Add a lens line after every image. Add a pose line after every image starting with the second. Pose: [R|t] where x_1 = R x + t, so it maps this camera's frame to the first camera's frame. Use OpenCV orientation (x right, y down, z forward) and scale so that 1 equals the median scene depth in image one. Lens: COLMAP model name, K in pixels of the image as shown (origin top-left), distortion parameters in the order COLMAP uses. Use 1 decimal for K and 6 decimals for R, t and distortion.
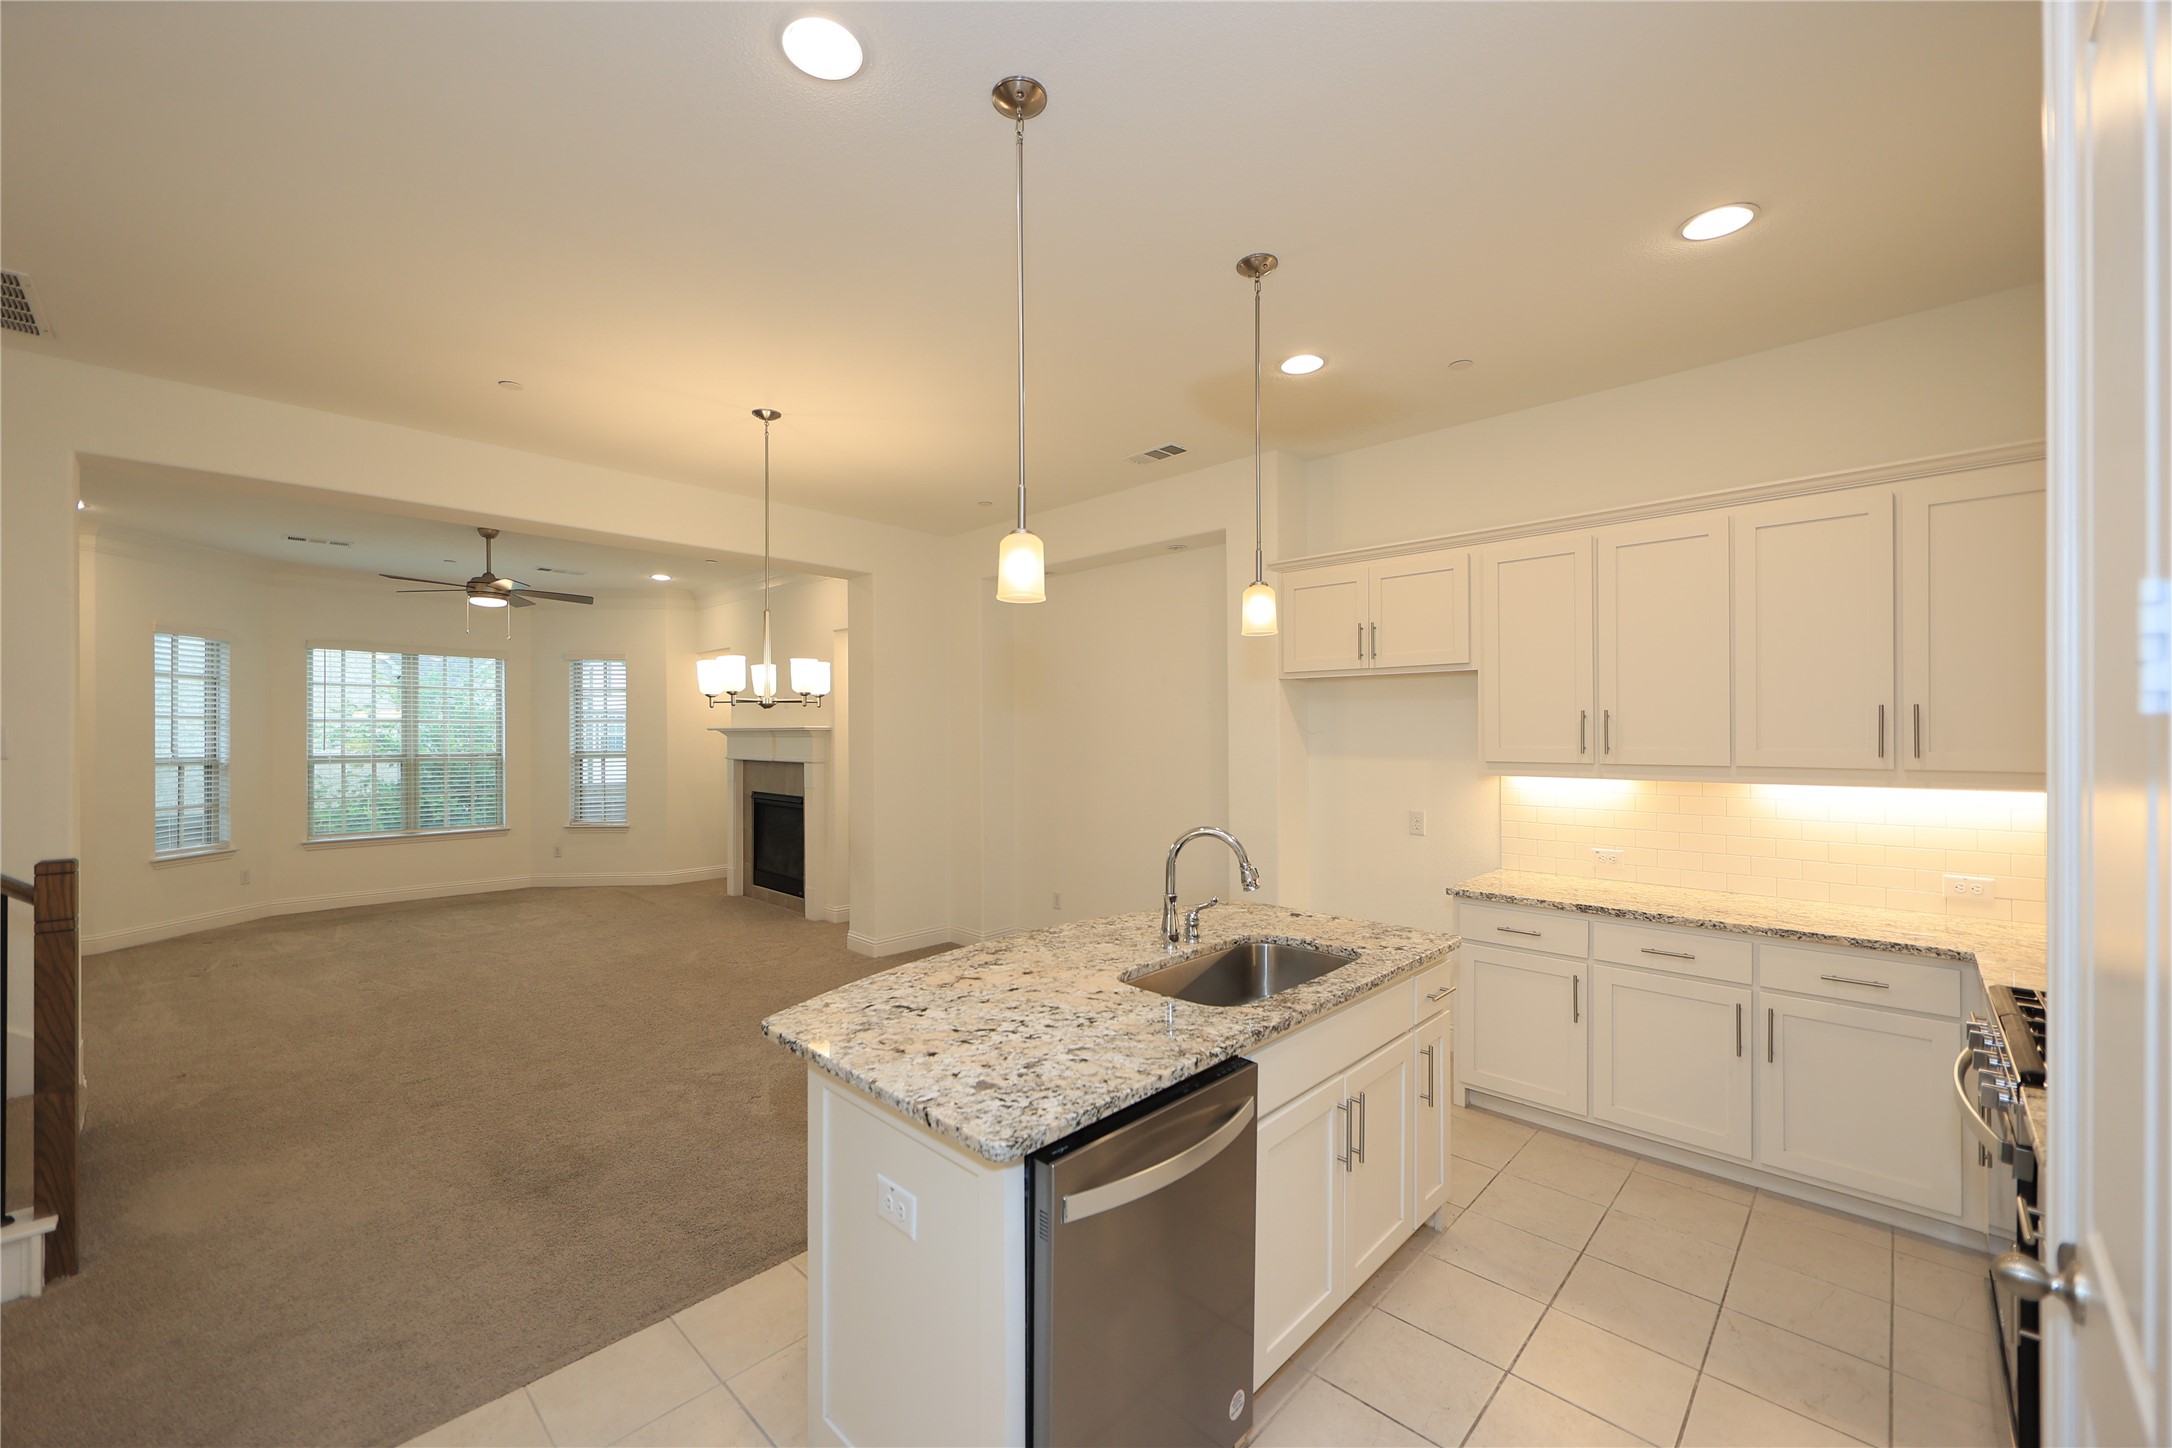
lens RADIAL K [[845.0, 0, 1071.7], [0, 845.0, 729.6], [0, 0, 1]] dist [-0.001291, -0.000306]
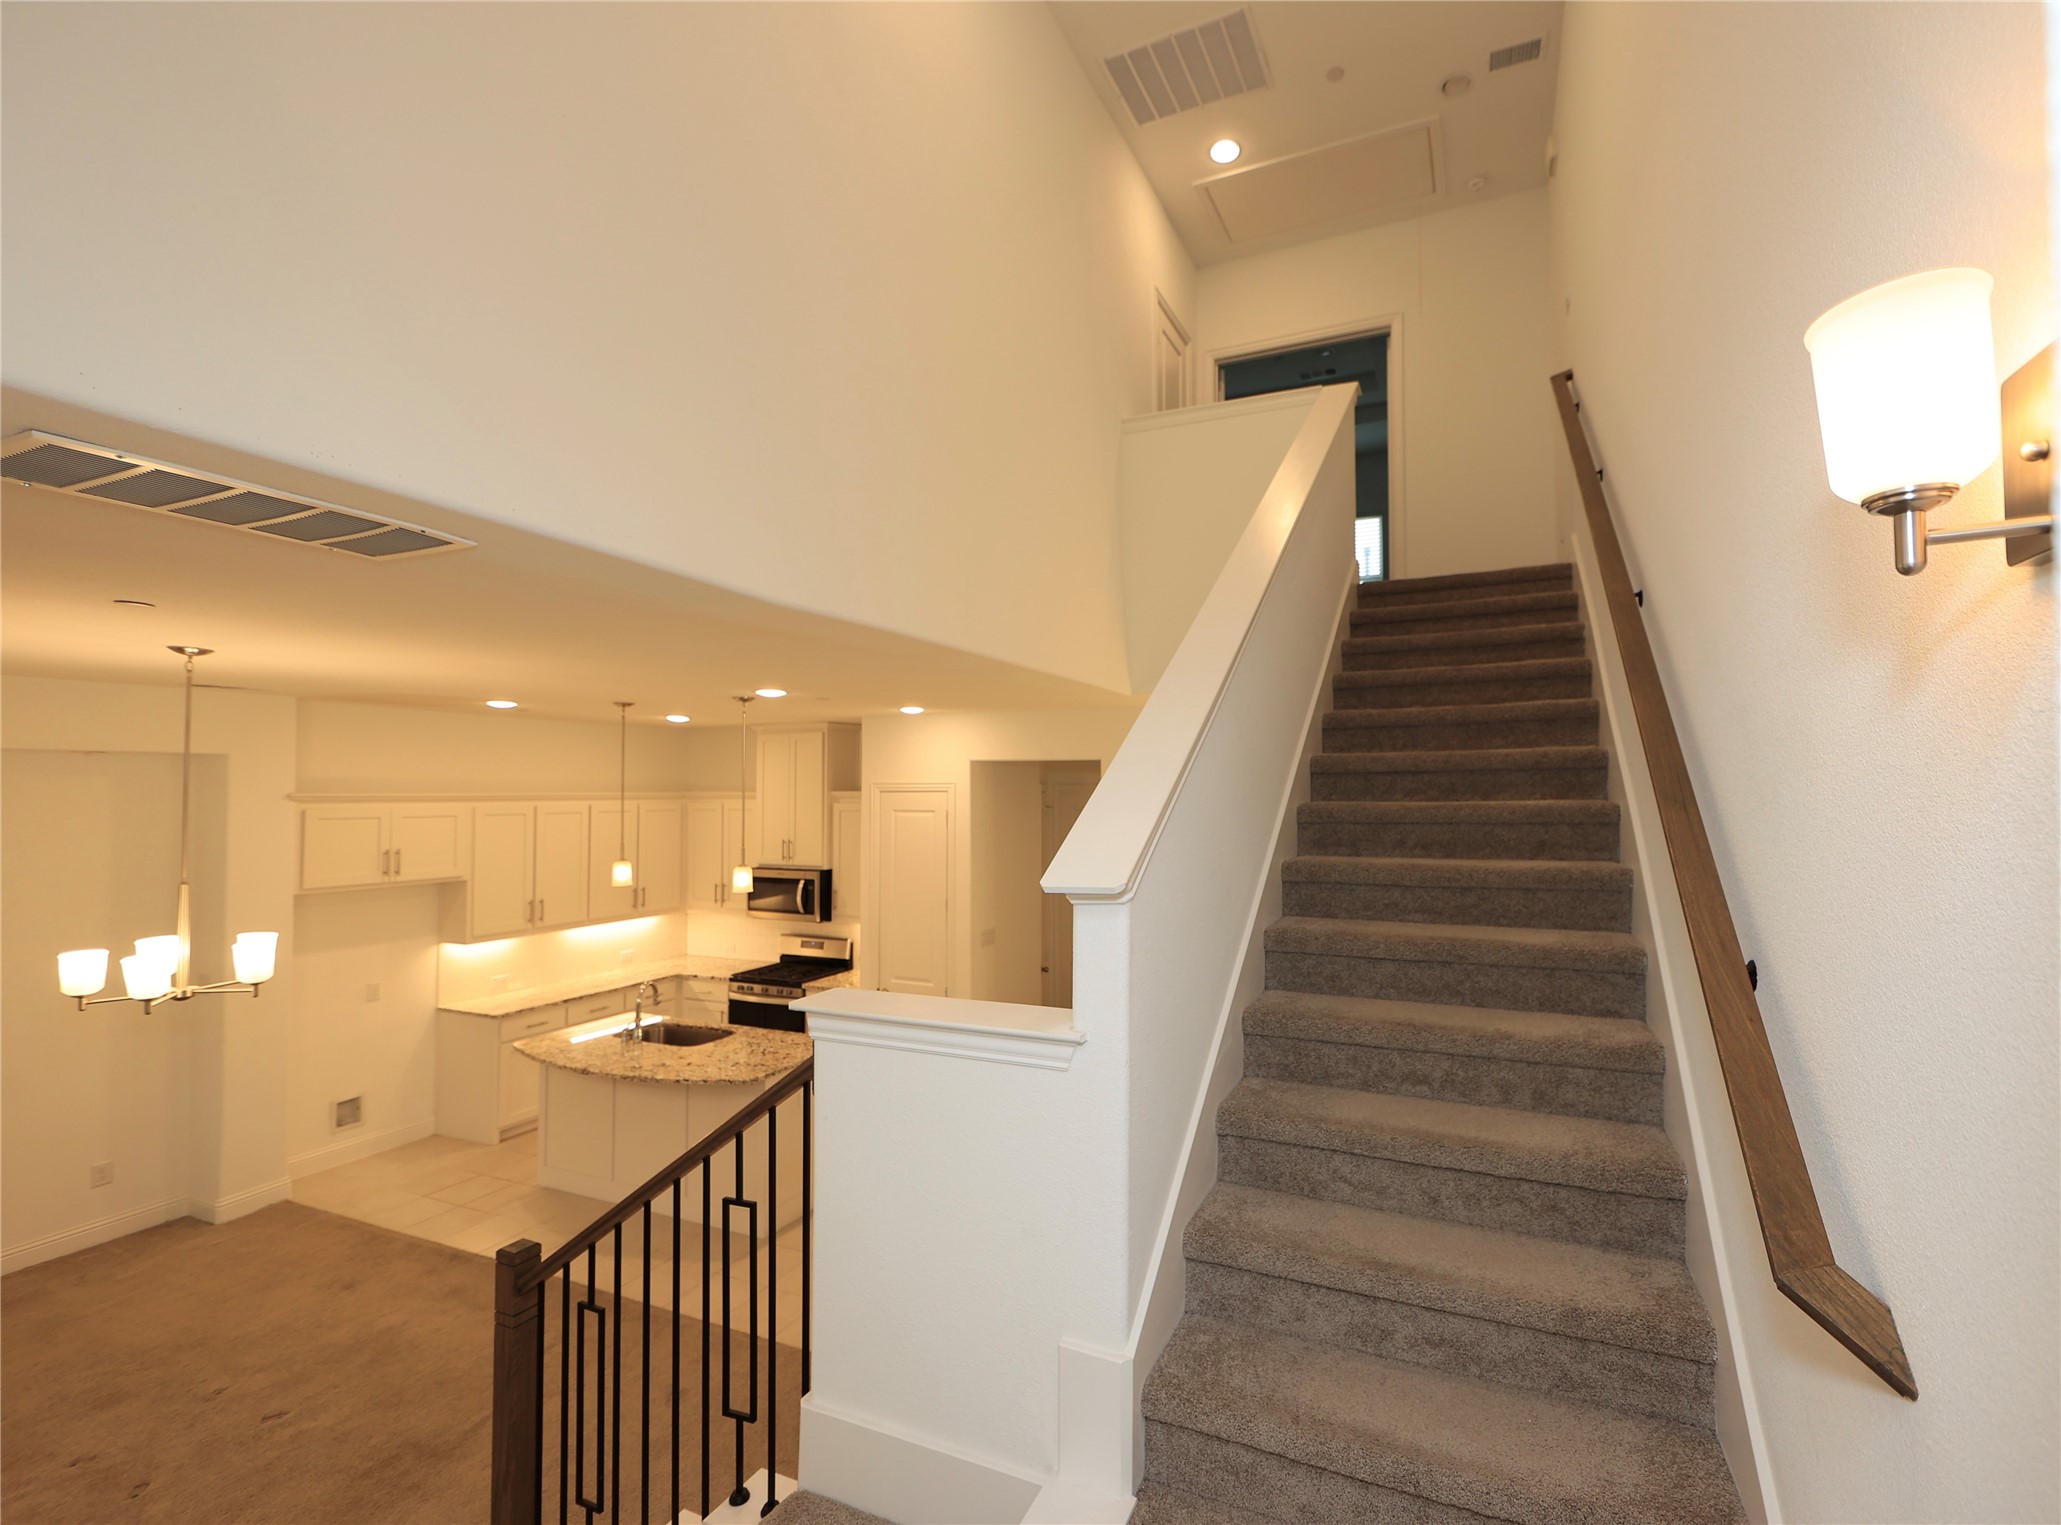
lens RADIAL K [[882.3, 0, 1138.0], [0, 882.3, 759.9], [0, 0, 1]] dist [-0.001460, 0.000151]
pose [[-0.377083, 0.029751, 0.925702, -1.708664], [0.003557, 0.999523, -0.030674, -0.265641], [-0.926173, -0.008274, -0.377009, 0.501501]]
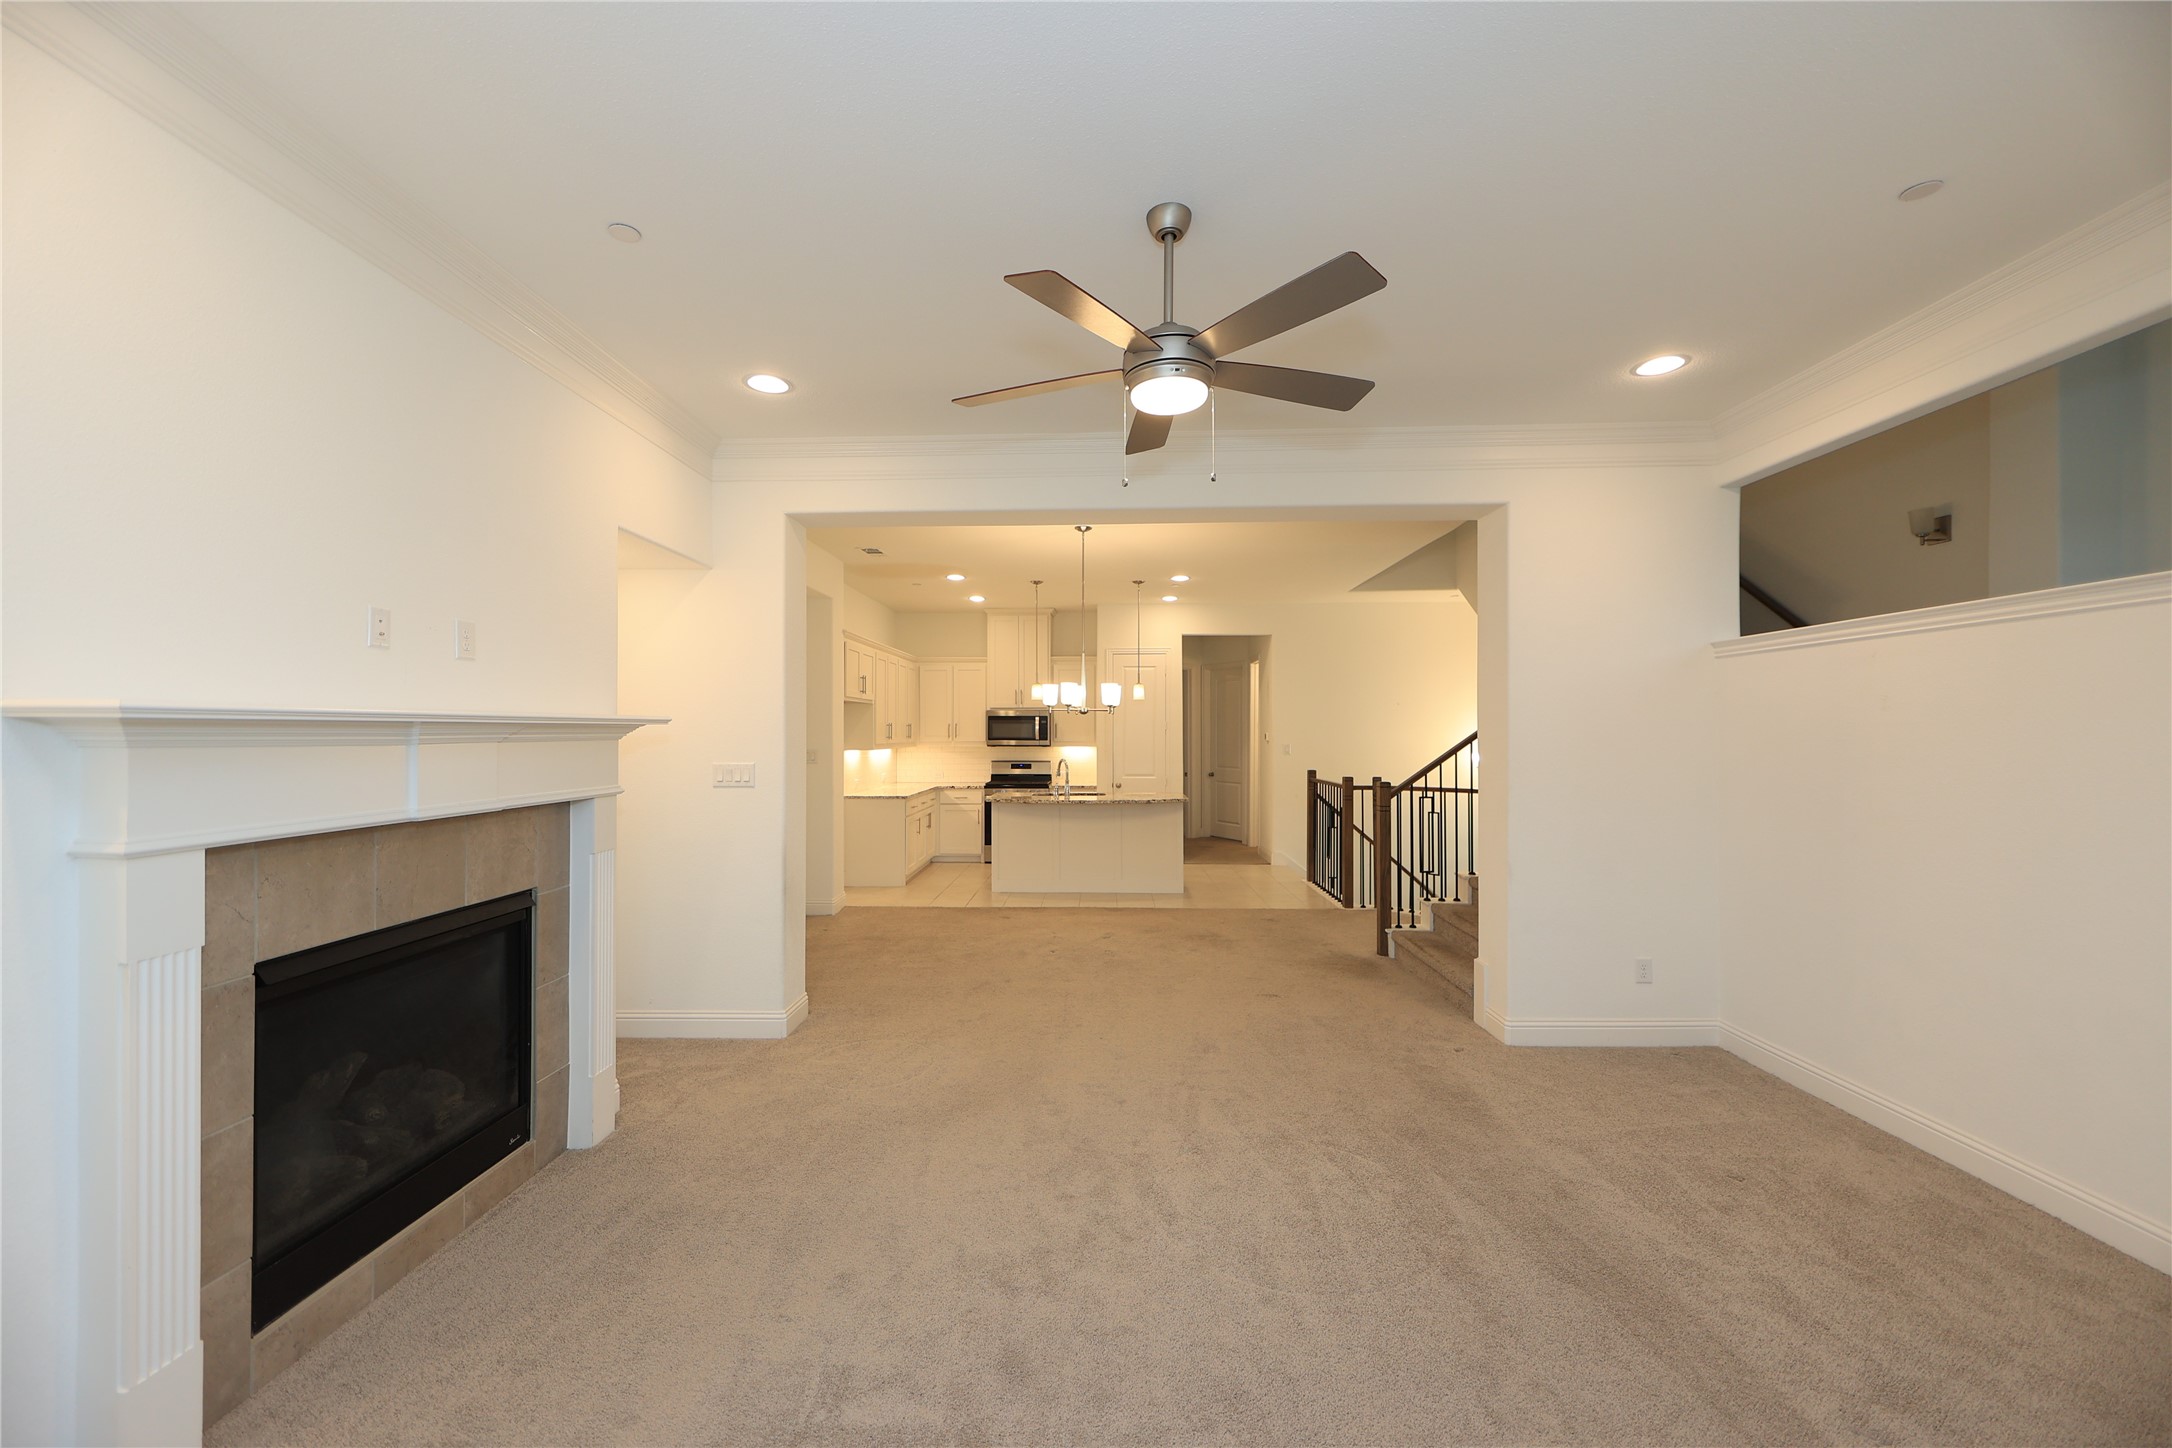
lens RADIAL K [[845.0, 0, 1065.2], [0, 845.0, 730.9], [0, 0, 1]] dist [-0.001291, -0.000306]
pose [[-0.662508, -0.001506, 0.749053, -1.690549], [-0.000098, 0.999998, 0.001923, 0.001941], [-0.749055, 0.001201, -0.662507, 2.343064]]
